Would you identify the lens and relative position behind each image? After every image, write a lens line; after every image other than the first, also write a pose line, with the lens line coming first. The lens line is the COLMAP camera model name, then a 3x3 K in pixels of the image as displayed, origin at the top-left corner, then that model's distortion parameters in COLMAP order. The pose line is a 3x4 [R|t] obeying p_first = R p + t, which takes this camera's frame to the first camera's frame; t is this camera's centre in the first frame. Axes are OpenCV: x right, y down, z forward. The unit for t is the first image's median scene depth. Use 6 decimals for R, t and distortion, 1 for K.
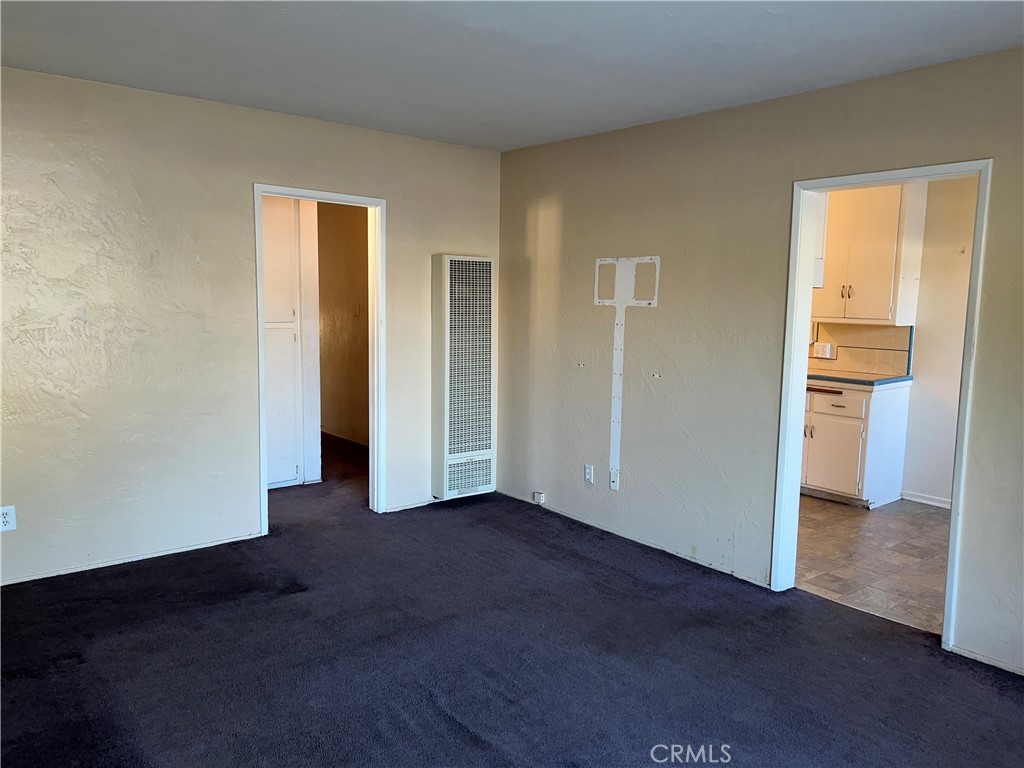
lens RADIAL K [[766.2, 0, 506.5], [0, 766.2, 383.2], [0, 0, 1]] dist [0.060974, -0.066344]
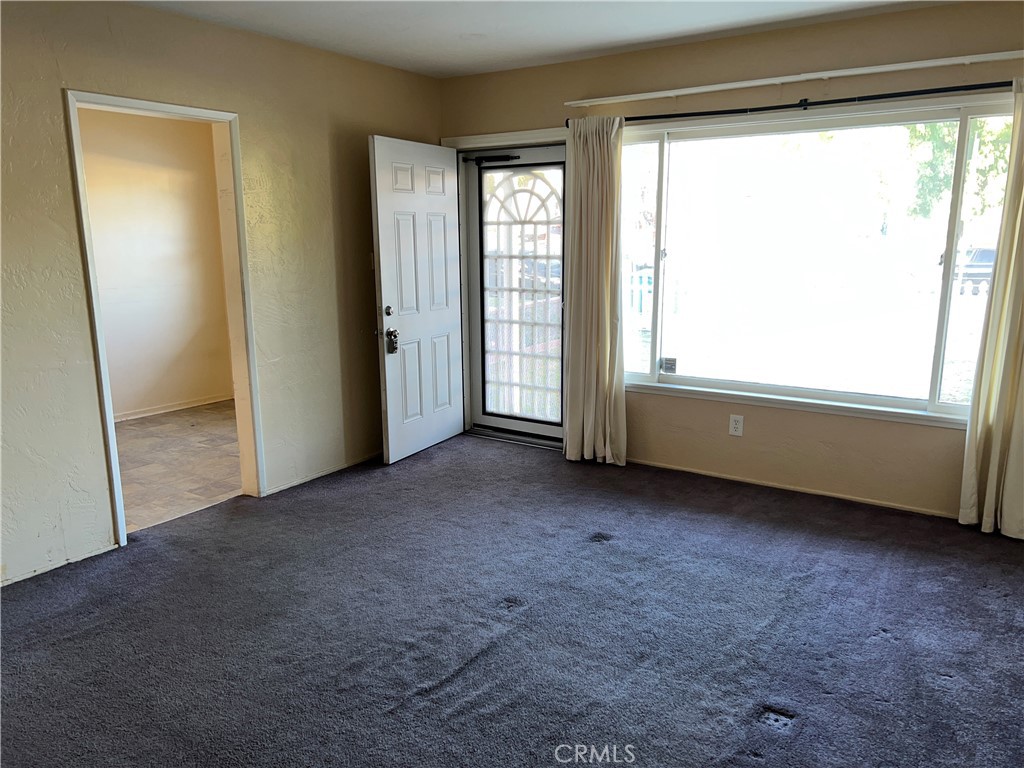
lens RADIAL K [[766.2, 0, 515.4], [0, 766.2, 388.9], [0, 0, 1]] dist [0.060974, -0.066344]
pose [[-0.287513, -0.208051, 0.934907, -0.607279], [0.108696, 0.962728, 0.247669, -0.090981], [-0.951589, 0.172828, -0.254183, 0.737101]]
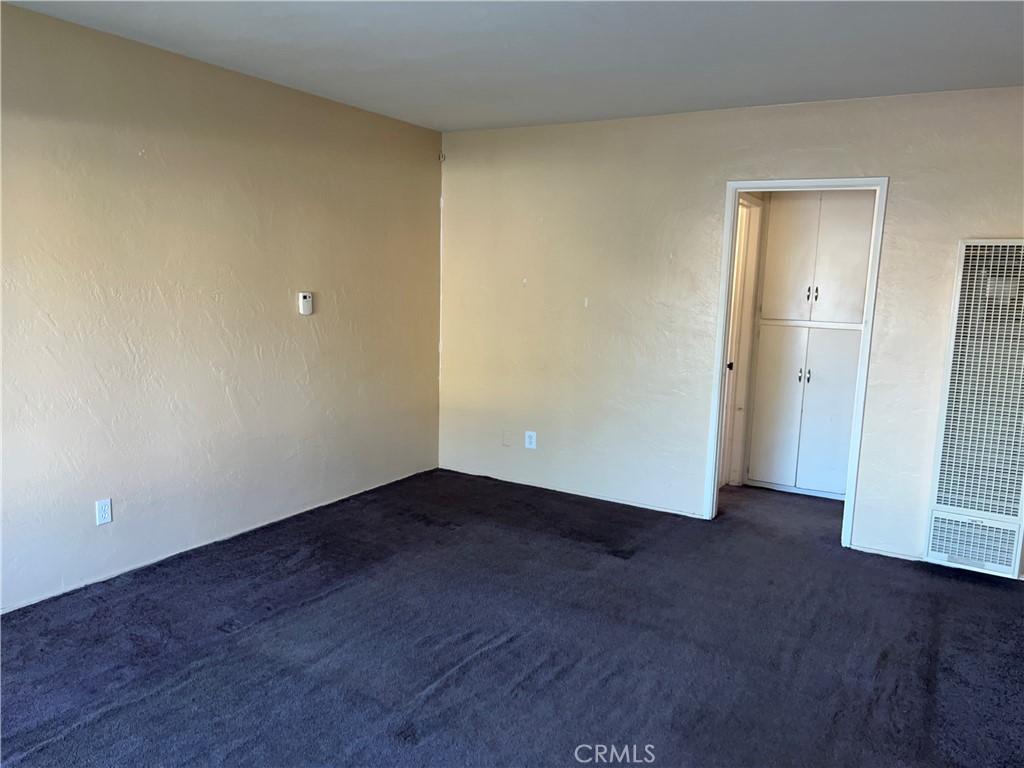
lens RADIAL K [[766.2, 0, 507.9], [0, 766.2, 386.9], [0, 0, 1]] dist [0.060974, -0.066344]
pose [[0.321793, 0.124321, -0.938612, 0.626802], [-0.133196, 0.987428, 0.085122, -0.037602], [0.937394, 0.097628, 0.334307, 0.428422]]
